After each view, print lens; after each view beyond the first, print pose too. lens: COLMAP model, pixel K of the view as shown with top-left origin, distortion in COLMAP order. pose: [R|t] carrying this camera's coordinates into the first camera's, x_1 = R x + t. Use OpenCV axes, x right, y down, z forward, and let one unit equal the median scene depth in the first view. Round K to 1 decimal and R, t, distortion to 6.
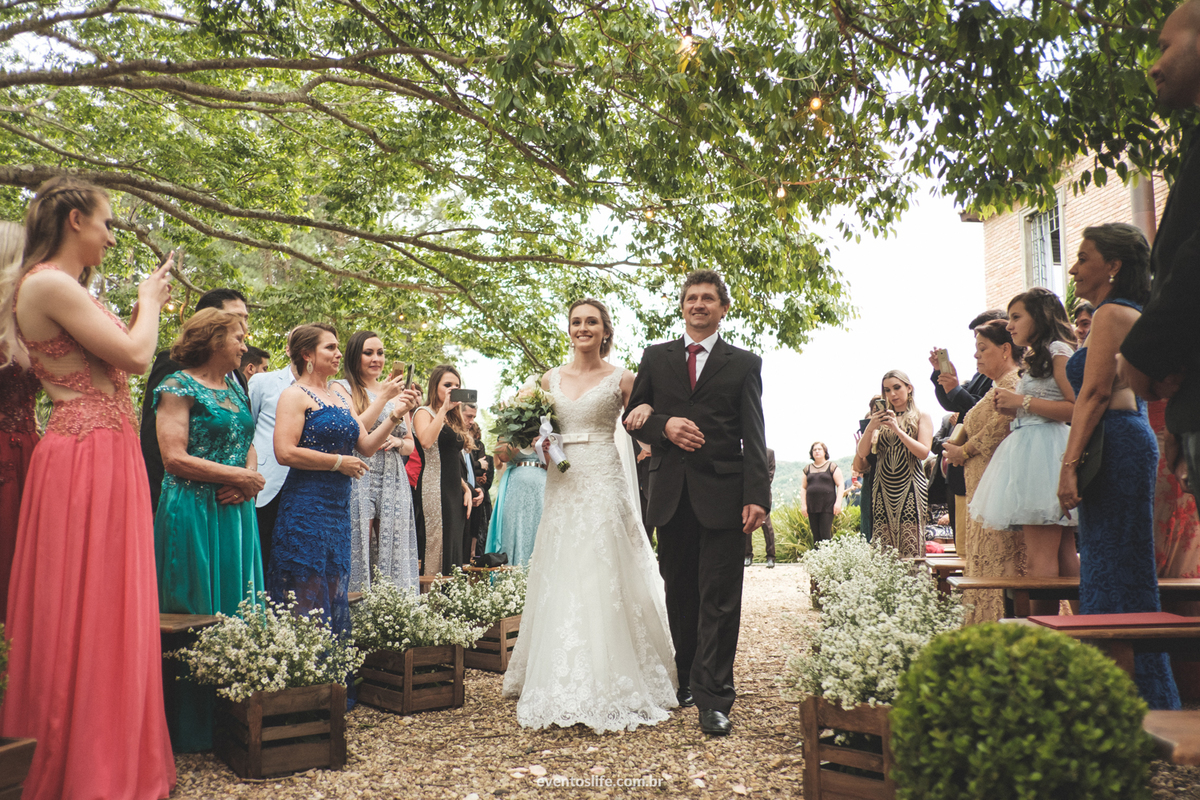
lens RADIAL K [[942.0, 0, 597.1], [0, 942.0, 401.5], [0, 0, 1]] dist [-0.018987, -0.010334]
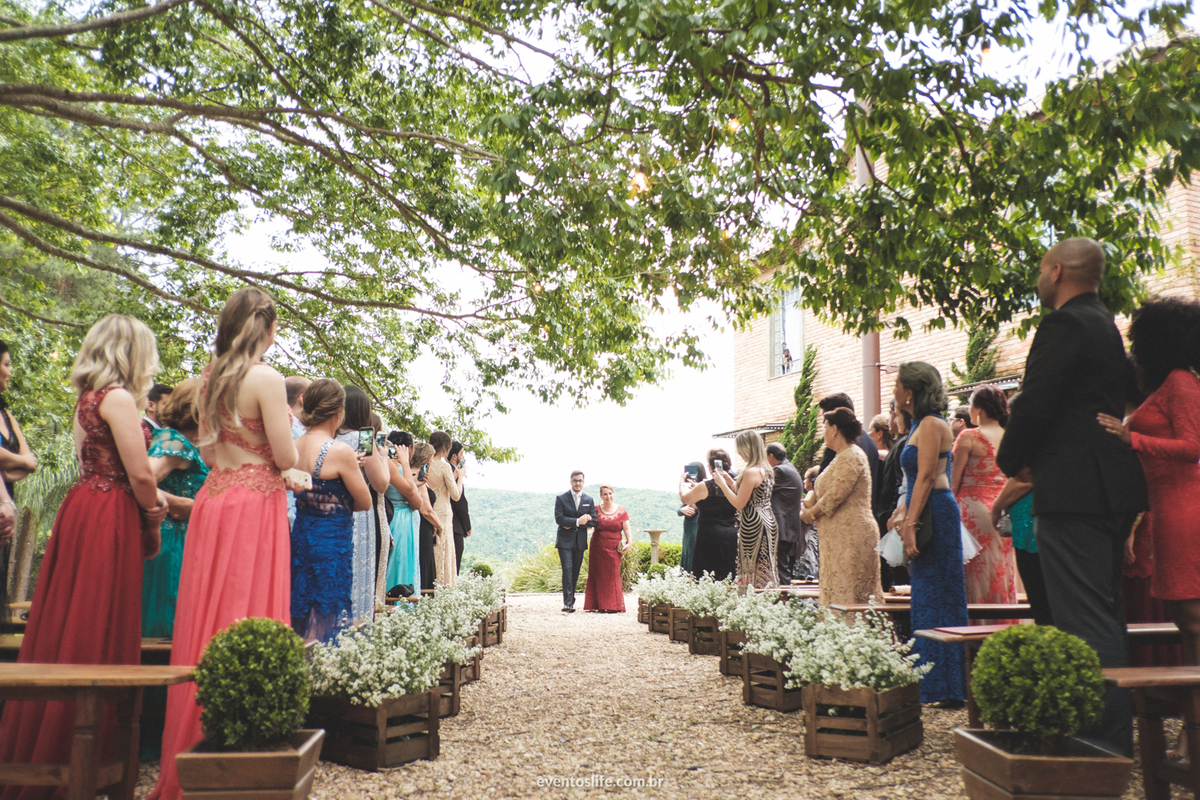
lens RADIAL K [[942.0, 0, 600.3], [0, 942.0, 398.7], [0, 0, 1]] dist [-0.018987, -0.010334]
pose [[0.957658, 0.055152, 0.282577, -0.275034], [-0.046052, 0.998187, -0.038751, -0.032788], [-0.284202, 0.024097, 0.958462, -0.175480]]
